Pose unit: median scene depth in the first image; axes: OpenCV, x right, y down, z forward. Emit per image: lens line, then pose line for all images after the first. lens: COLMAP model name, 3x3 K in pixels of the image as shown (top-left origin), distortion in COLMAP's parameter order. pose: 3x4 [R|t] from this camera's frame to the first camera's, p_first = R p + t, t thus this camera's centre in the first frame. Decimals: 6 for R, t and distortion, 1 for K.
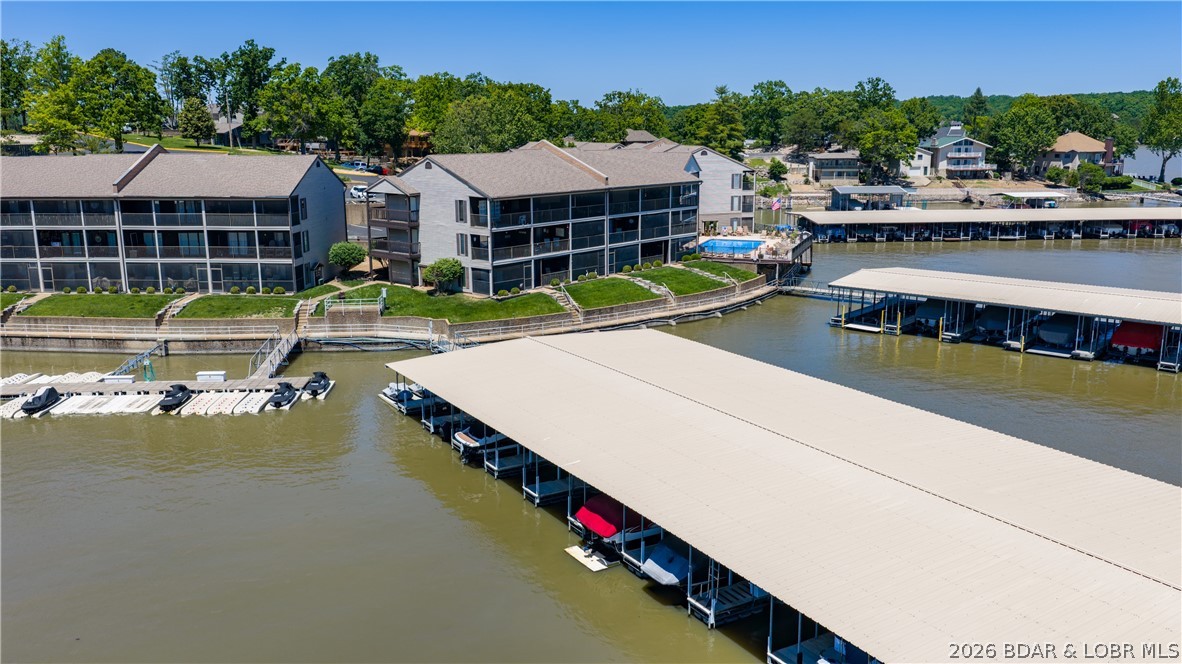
lens RADIAL K [[980.4, 0, 591.0], [0, 980.4, 332.0], [0, 0, 1]] dist [-0.011695, -0.009471]
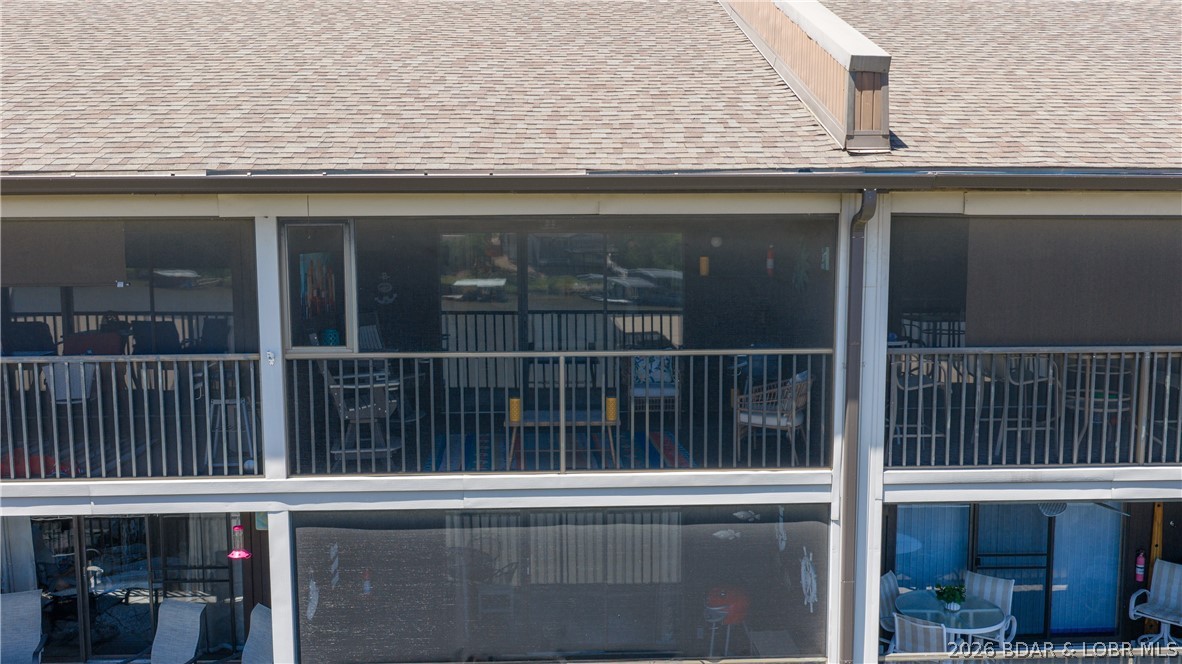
lens RADIAL K [[980.4, 0, 591.0], [0, 980.4, 332.0], [0, 0, 1]] dist [-0.011695, -0.009471]
pose [[0.679854, 0.072169, -0.729788, 0.065125], [-0.148108, 0.988151, -0.040256, -0.124024], [0.718235, 0.135456, 0.682488, 0.918088]]
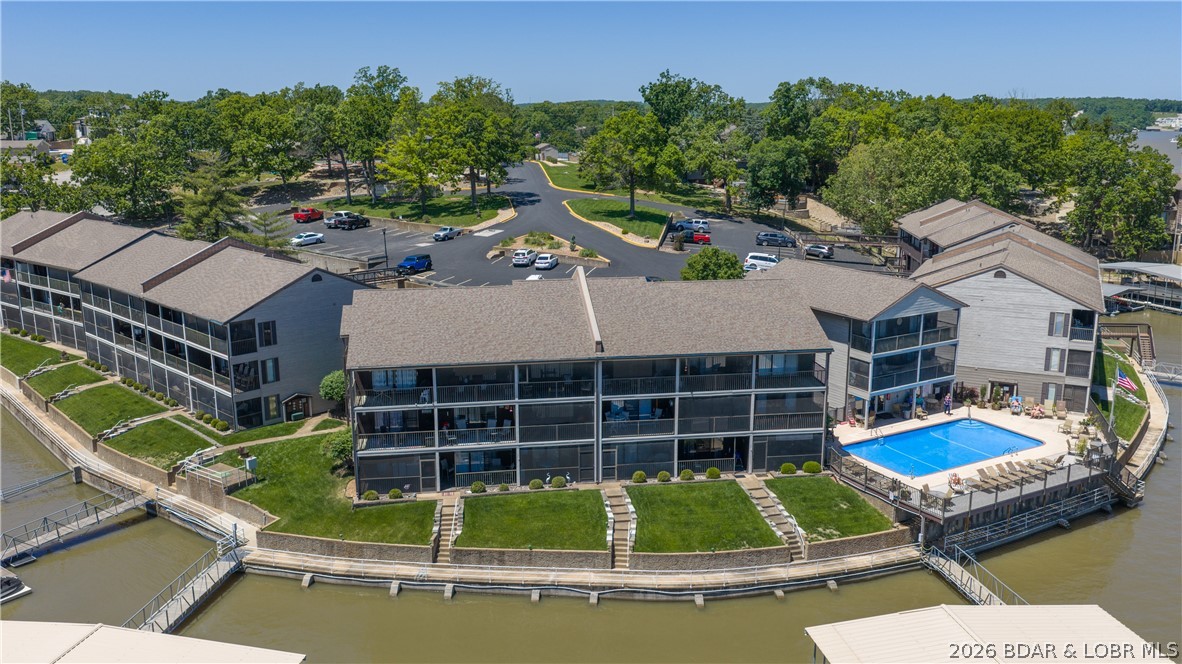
lens RADIAL K [[980.4, 0, 591.0], [0, 980.4, 332.0], [0, 0, 1]] dist [-0.011695, -0.009471]
pose [[0.757937, 0.140917, -0.636925, 0.426621], [-0.133433, 0.989235, 0.060080, -0.200500], [0.638535, 0.039450, 0.768581, 0.488634]]
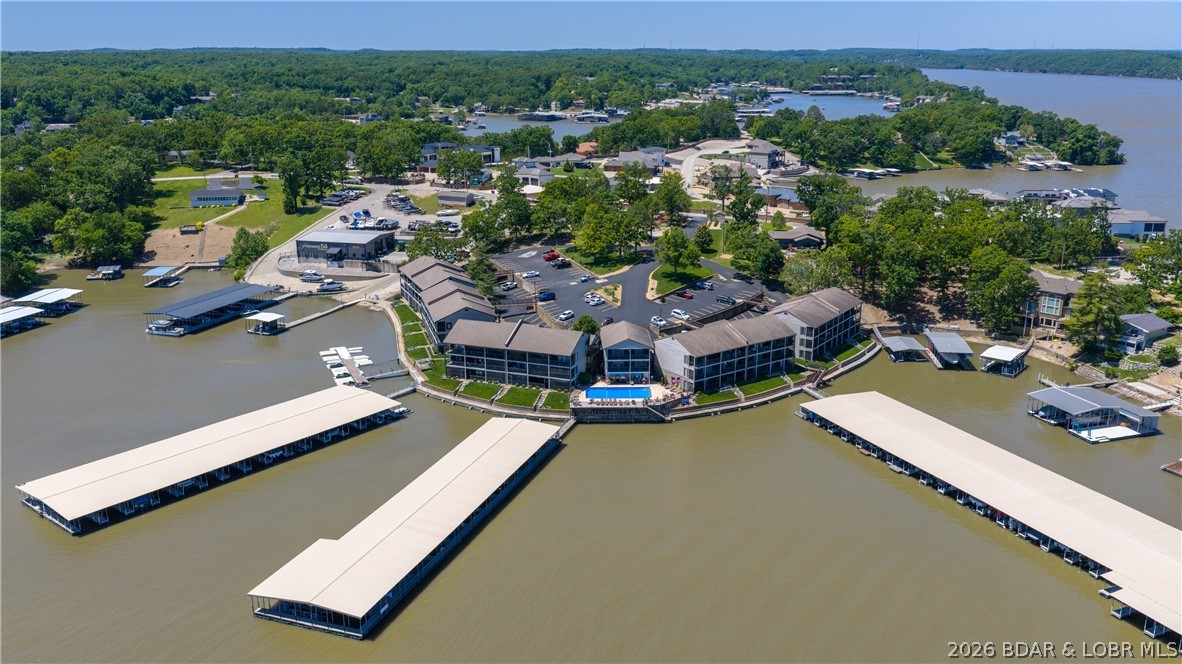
lens RADIAL K [[980.4, 0, 591.0], [0, 980.4, 332.0], [0, 0, 1]] dist [-0.011695, -0.009471]
pose [[0.352418, 0.258027, -0.899569, 2.145878], [-0.194839, 0.960406, 0.199146, -0.679899], [0.915336, 0.105088, 0.388737, 0.279390]]
